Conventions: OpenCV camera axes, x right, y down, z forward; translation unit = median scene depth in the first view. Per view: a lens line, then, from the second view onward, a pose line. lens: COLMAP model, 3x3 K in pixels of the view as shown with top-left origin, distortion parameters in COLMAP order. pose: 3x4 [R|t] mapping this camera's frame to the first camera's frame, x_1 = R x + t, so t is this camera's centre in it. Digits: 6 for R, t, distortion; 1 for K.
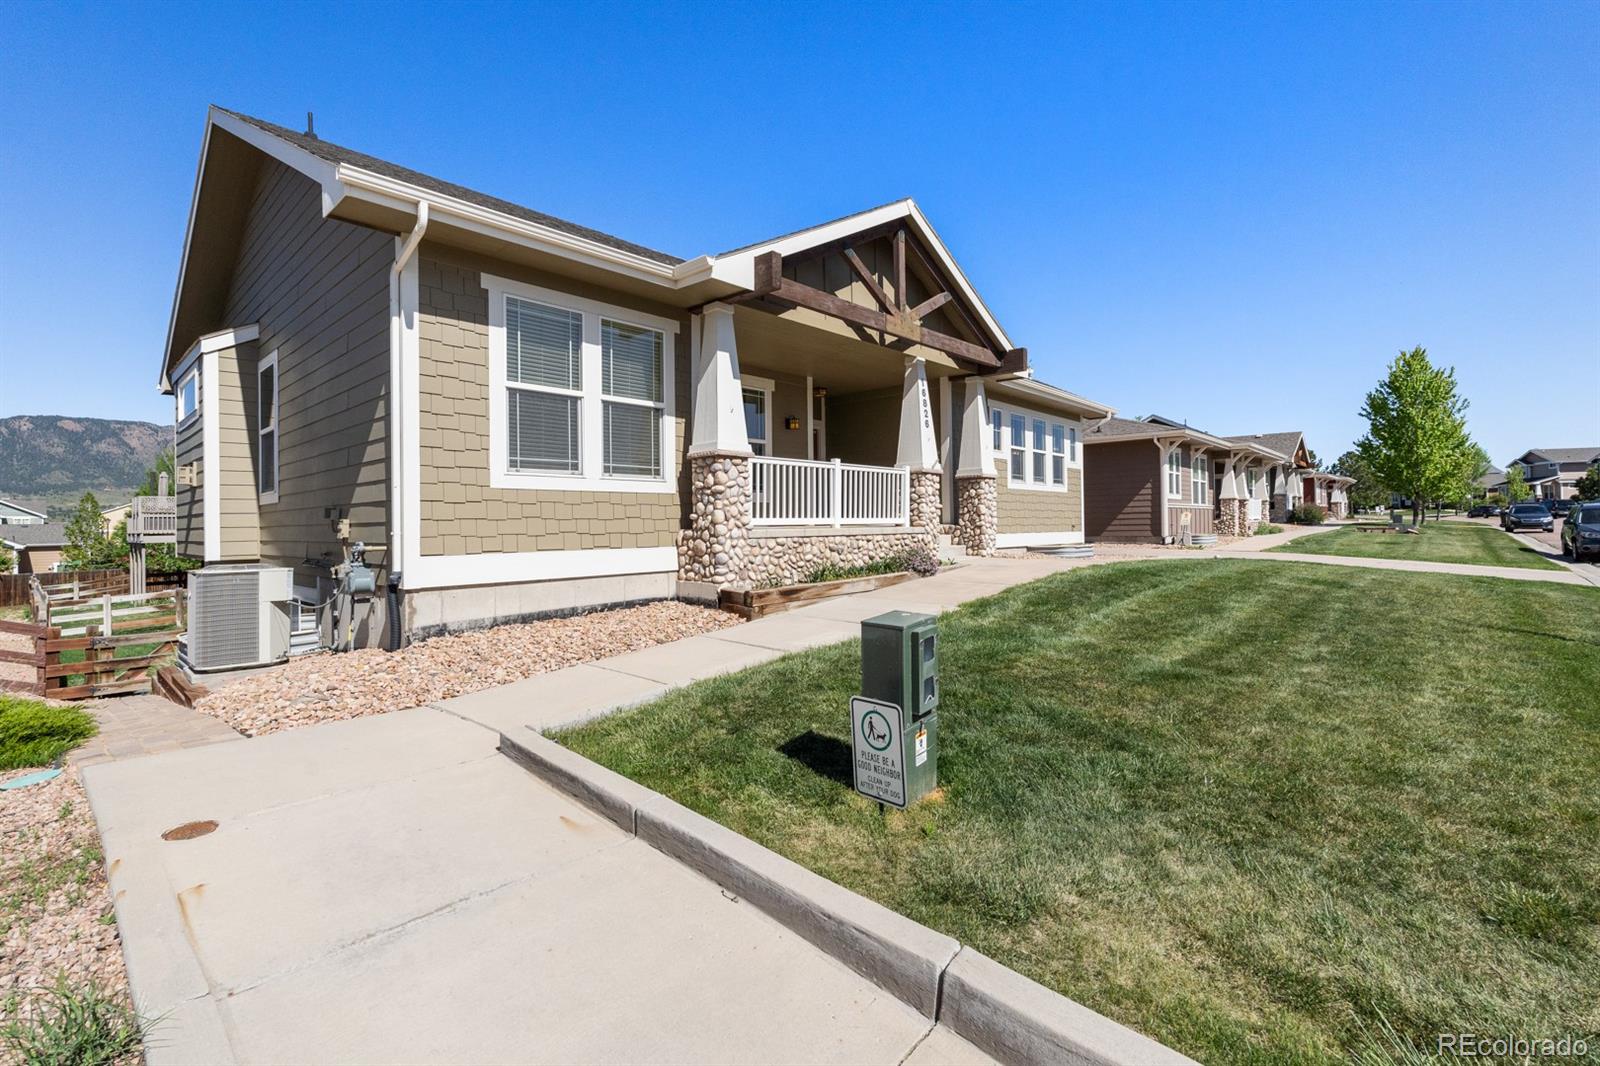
lens RADIAL K [[702.1, 0, 798.8], [0, 702.1, 521.9], [0, 0, 1]] dist [-0.000763, 0.000013]
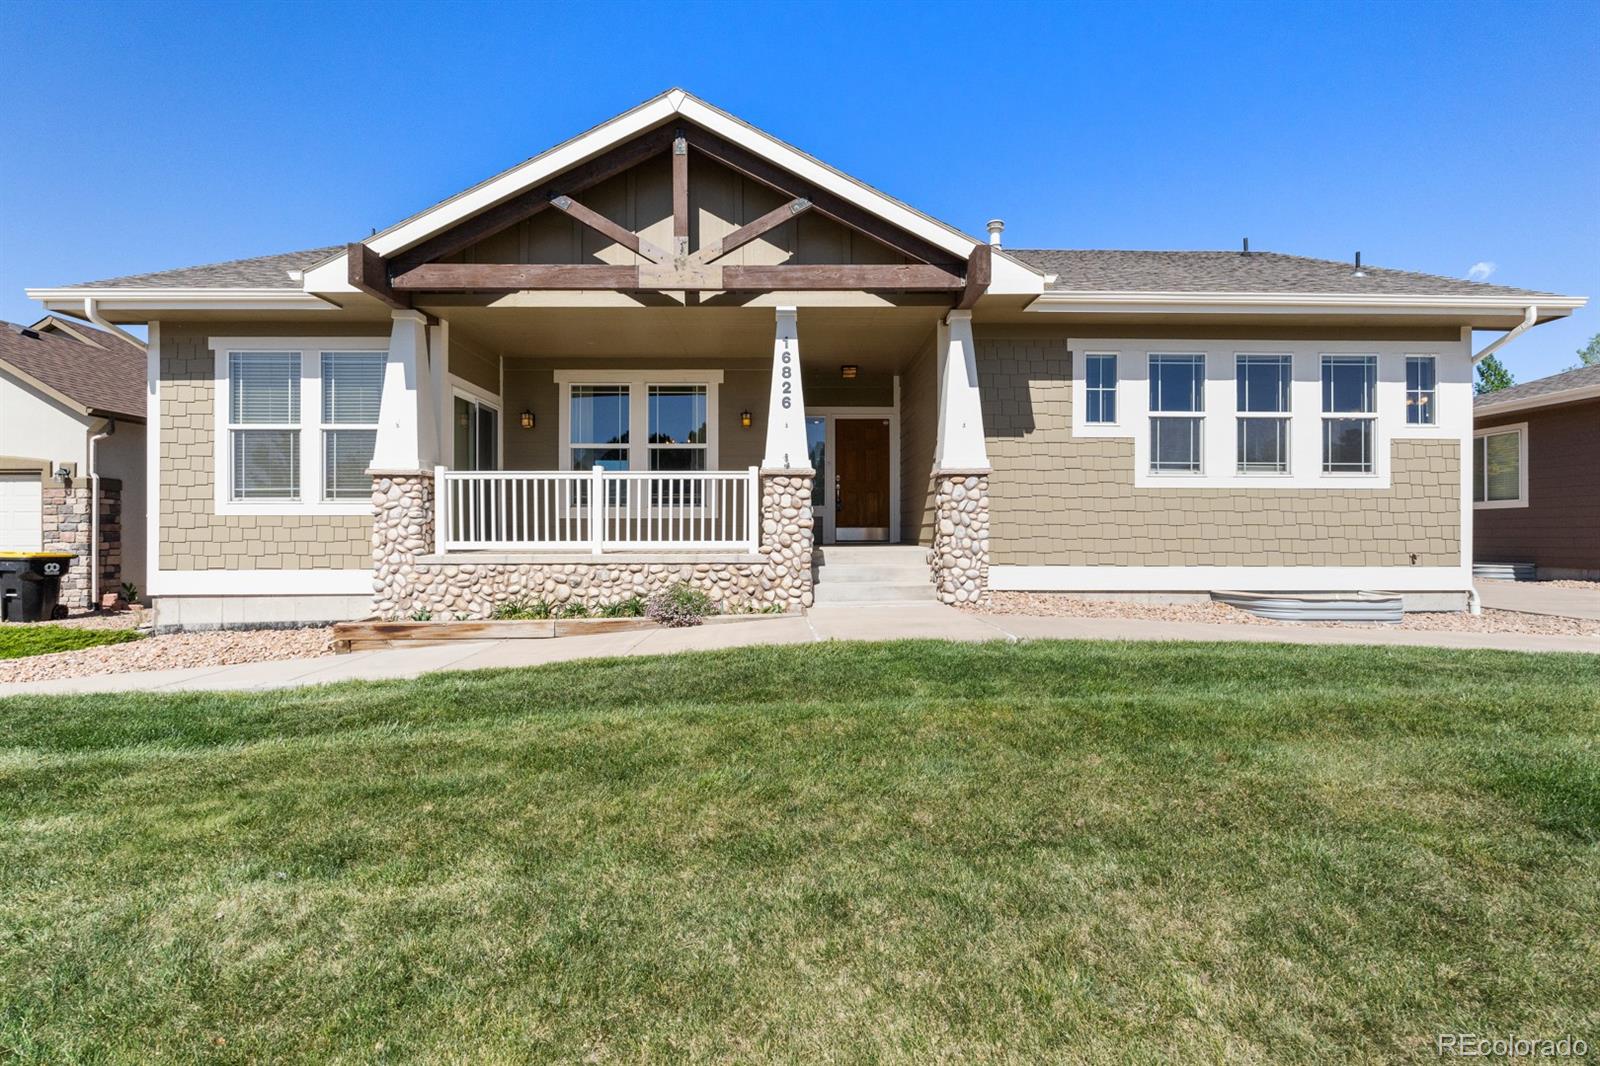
lens RADIAL K [[705.3, 0, 798.1], [0, 705.3, 537.8], [0, 0, 1]] dist [0.000725, 0.000268]
pose [[0.697885, 0.014226, -0.716069, 0.980718], [-0.003389, 0.999857, 0.016561, -0.029380], [0.716202, -0.009131, 0.697834, 0.761565]]
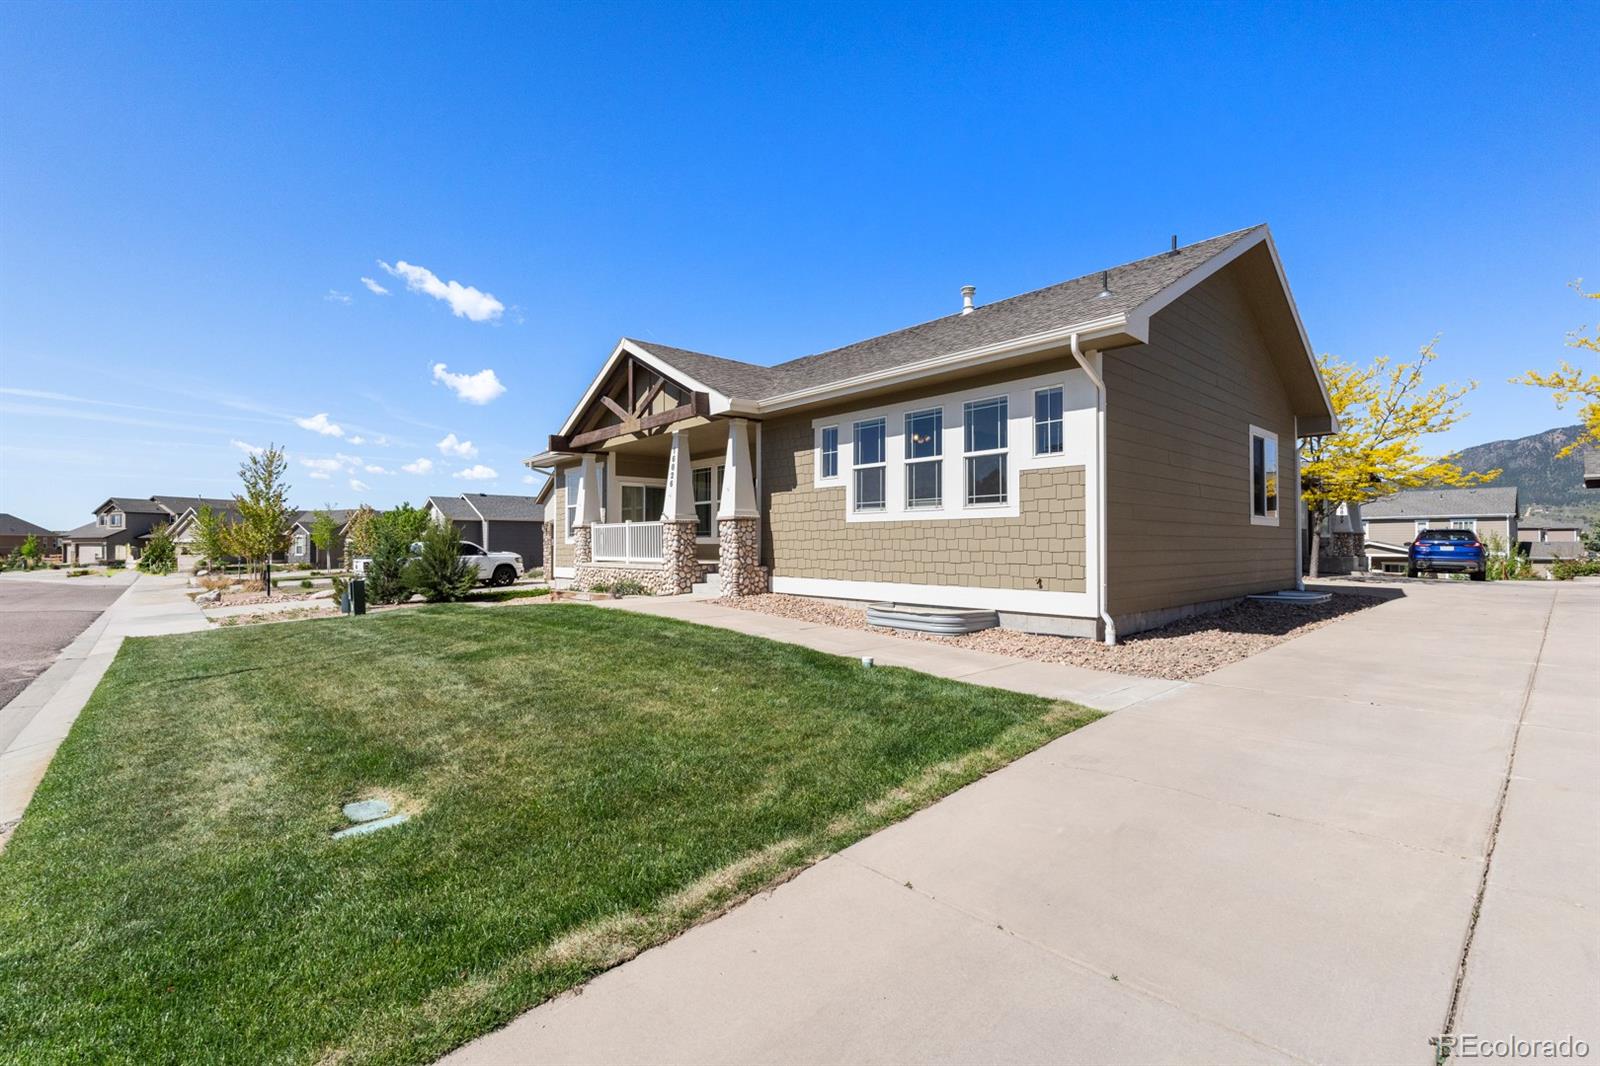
lens RADIAL K [[705.3, 0, 798.1], [0, 705.3, 537.8], [0, 0, 1]] dist [0.000725, 0.000268]
pose [[-0.086846, -0.014551, -0.996115, 2.035696], [-0.004858, 0.999888, -0.014183, -0.037355], [0.996210, 0.003607, -0.086907, 1.919379]]
